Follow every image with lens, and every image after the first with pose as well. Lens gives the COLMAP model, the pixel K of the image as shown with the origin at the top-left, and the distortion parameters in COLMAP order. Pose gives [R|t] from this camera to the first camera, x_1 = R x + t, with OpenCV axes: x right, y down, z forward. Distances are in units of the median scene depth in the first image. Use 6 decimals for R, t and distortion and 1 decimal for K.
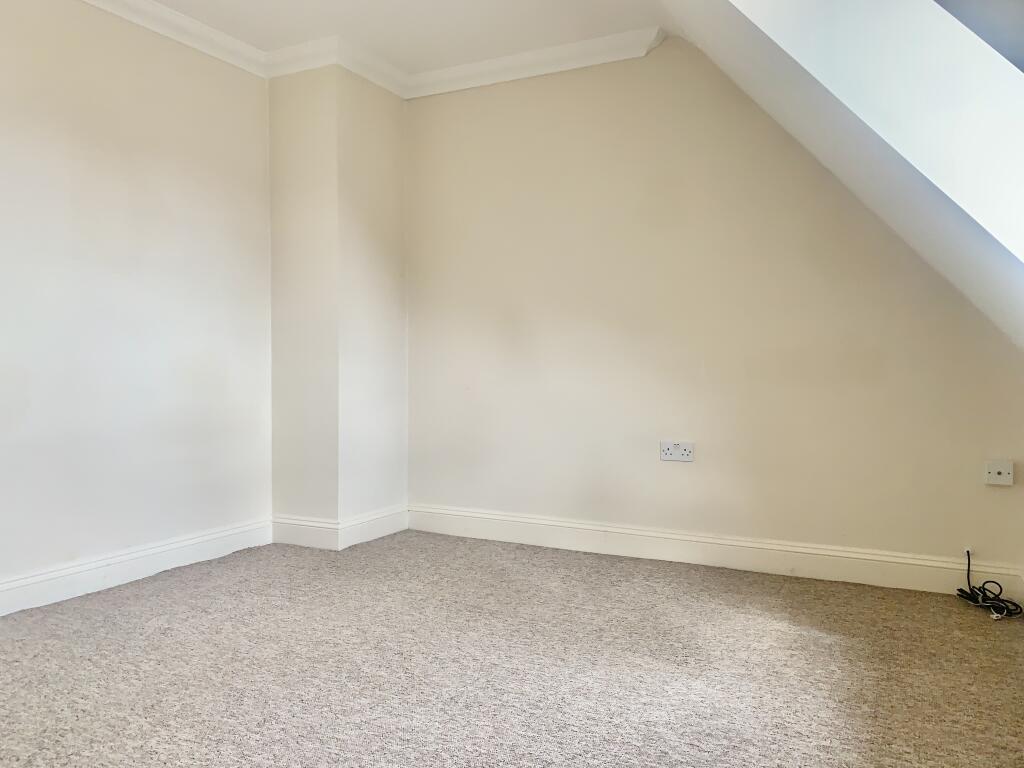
lens RADIAL K [[783.4, 0, 502.4], [0, 783.4, 388.1], [0, 0, 1]] dist [0.024972, -0.024543]
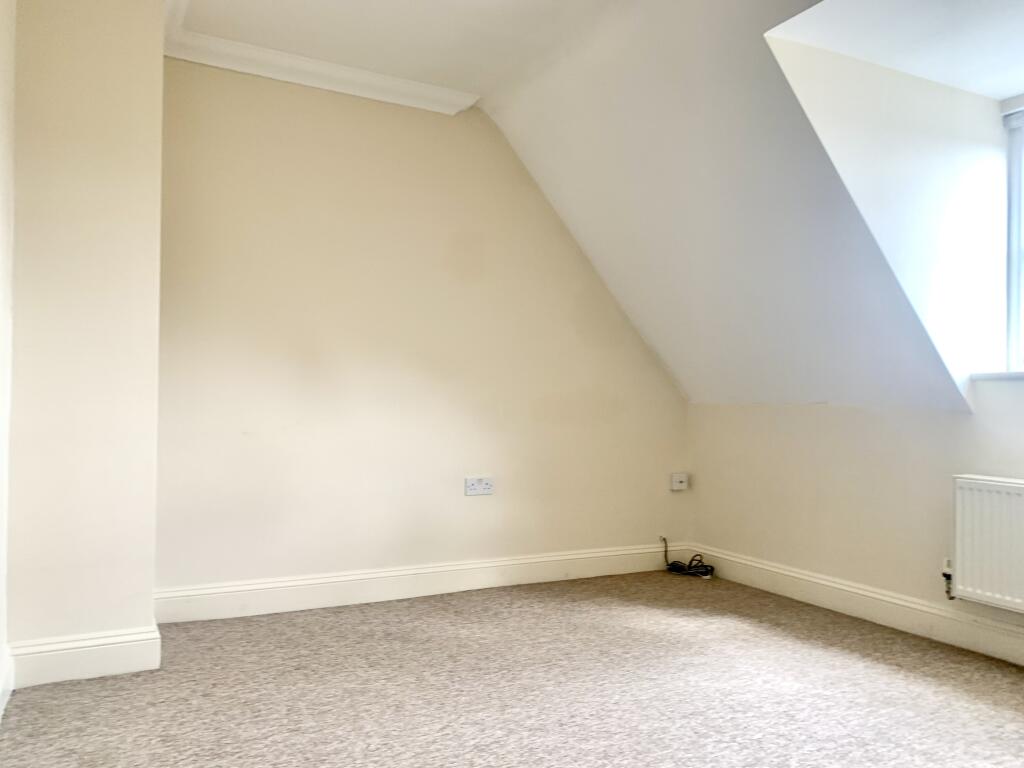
lens RADIAL K [[783.4, 0, 503.5], [0, 783.4, 381.8], [0, 0, 1]] dist [0.024972, -0.024543]
pose [[0.581693, 0.022932, 0.813085, -0.731570], [0.008480, 0.999377, -0.034253, -0.029614], [-0.813364, 0.026820, 0.581137, 0.389943]]
